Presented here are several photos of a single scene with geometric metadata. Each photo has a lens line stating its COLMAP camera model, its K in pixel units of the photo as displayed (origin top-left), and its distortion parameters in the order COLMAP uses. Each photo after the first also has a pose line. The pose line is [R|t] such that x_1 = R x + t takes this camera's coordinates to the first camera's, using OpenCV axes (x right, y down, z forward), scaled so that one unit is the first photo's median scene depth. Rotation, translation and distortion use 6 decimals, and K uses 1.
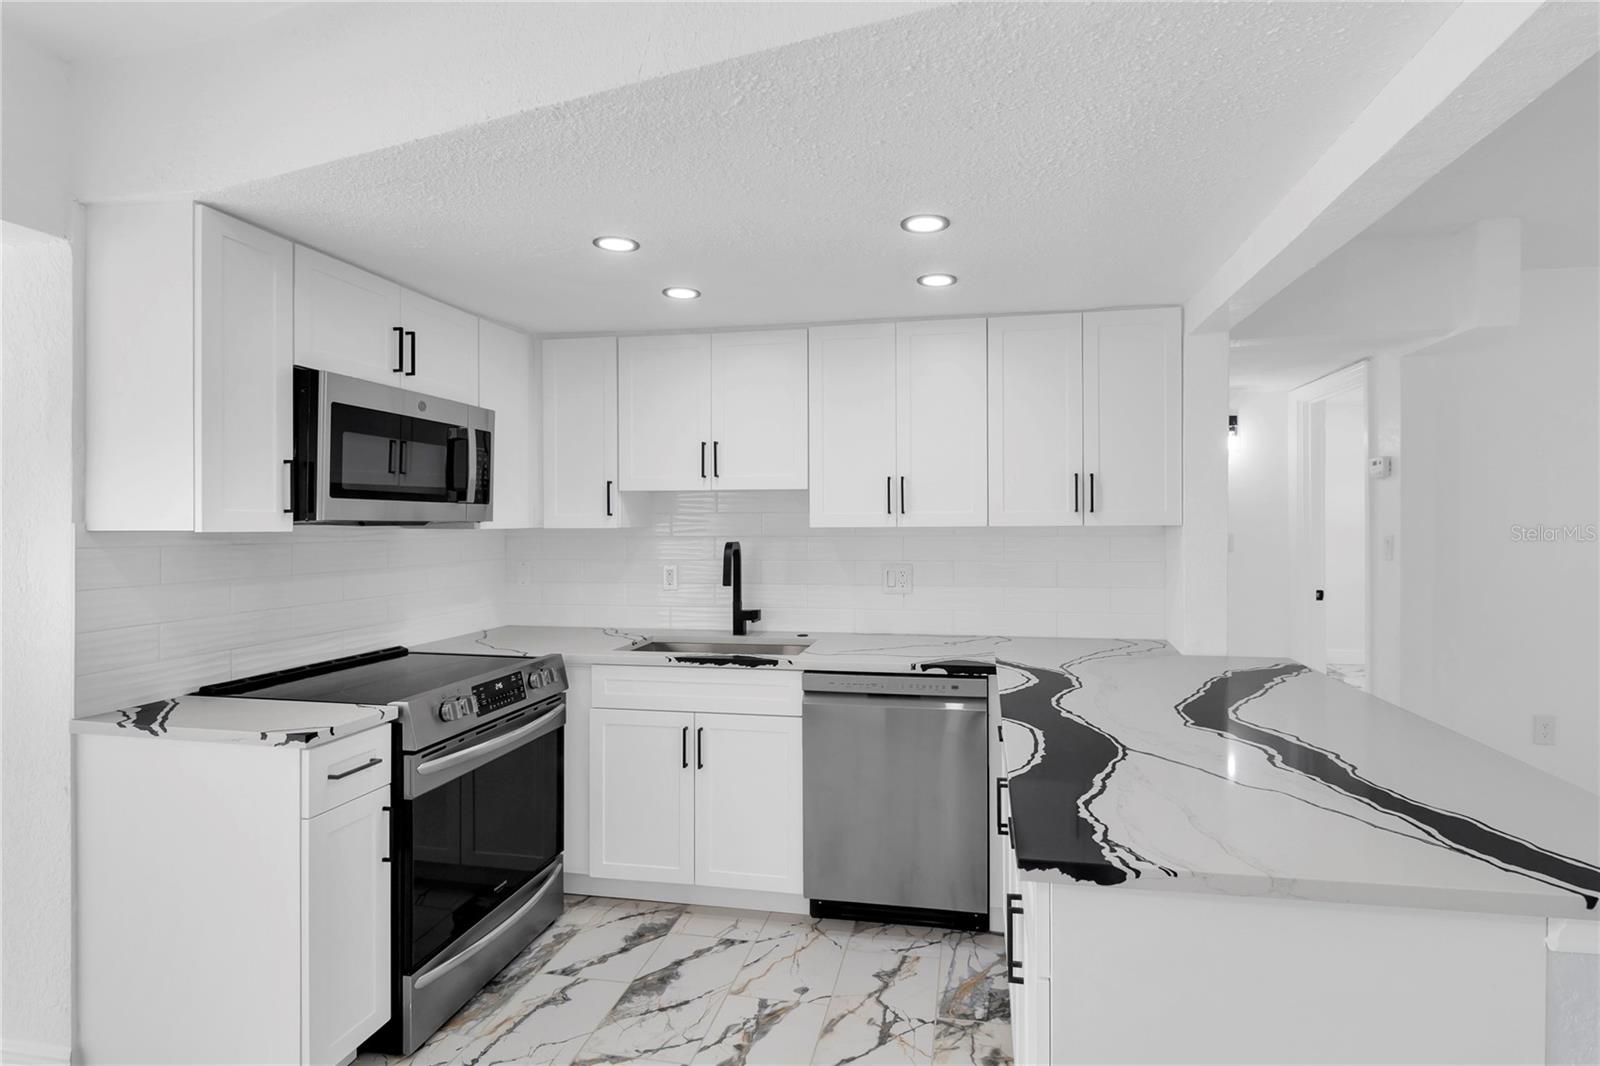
lens RADIAL K [[780.4, 0, 826.7], [0, 780.4, 531.0], [0, 0, 1]] dist [0.001185, -0.004051]
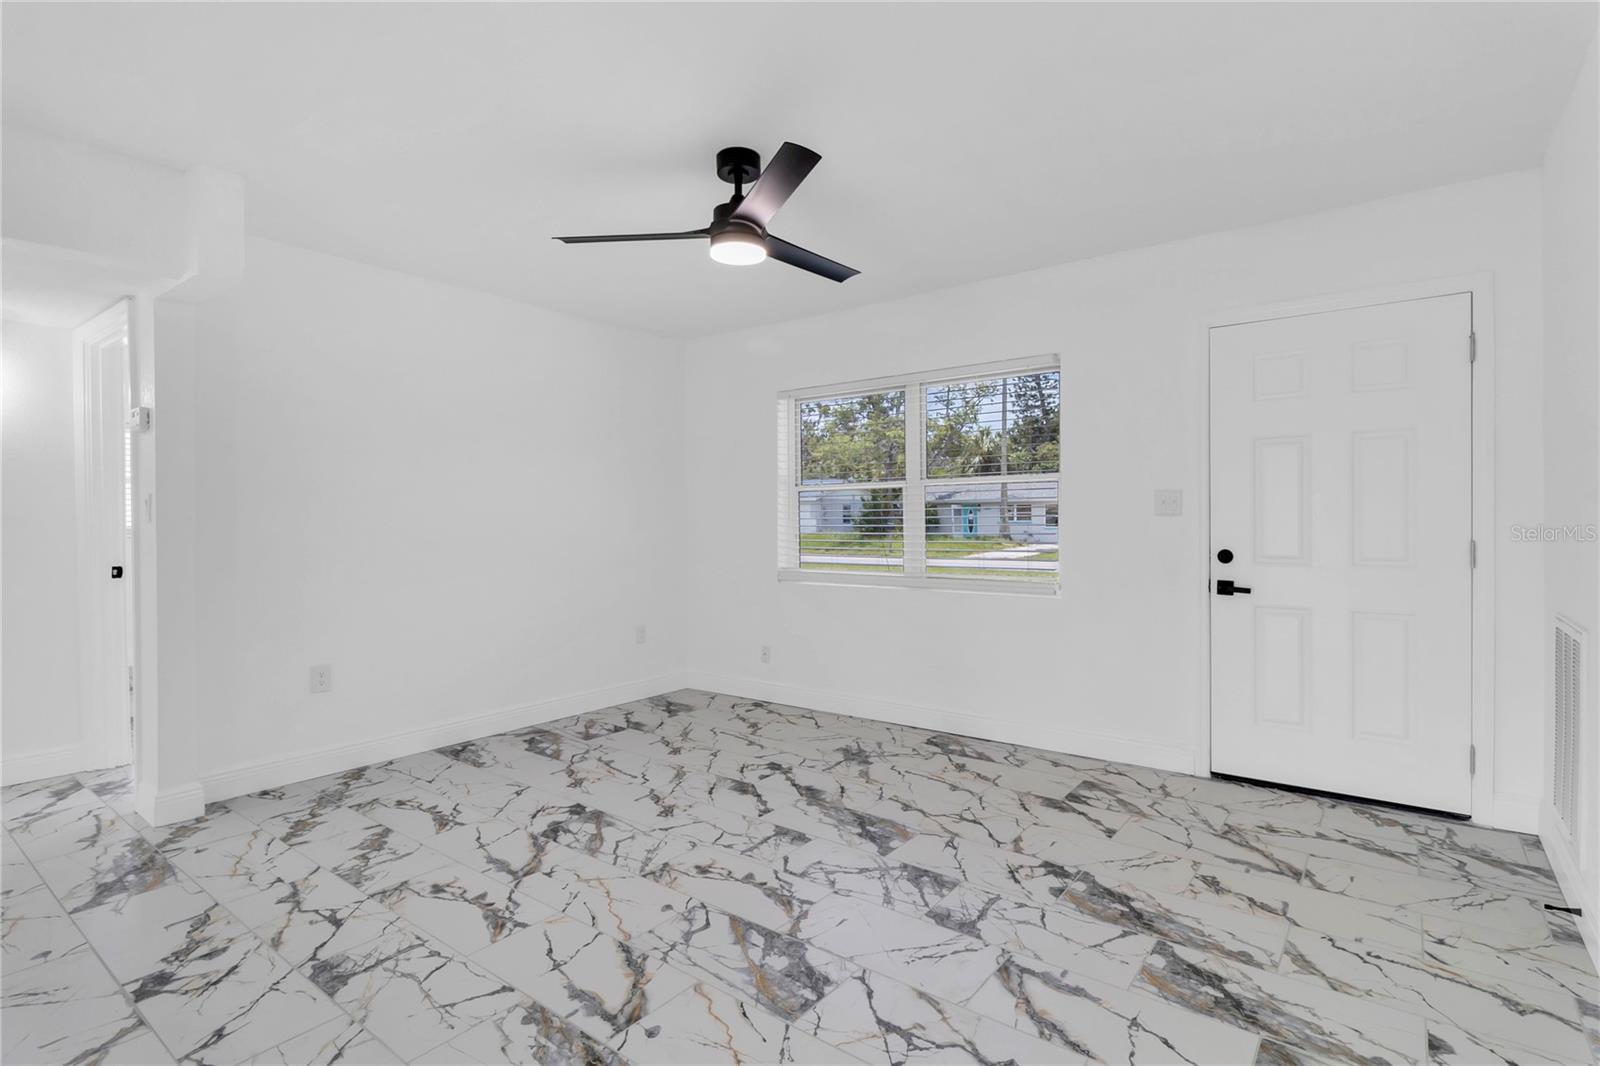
lens RADIAL K [[780.4, 0, 819.3], [0, 780.4, 523.8], [0, 0, 1]] dist [0.001185, -0.004051]
pose [[0.435330, -0.000883, 0.900271, 0.315992], [0.010341, 0.999938, -0.004020, 0.065545], [-0.900212, 0.011060, 0.435312, -0.128837]]
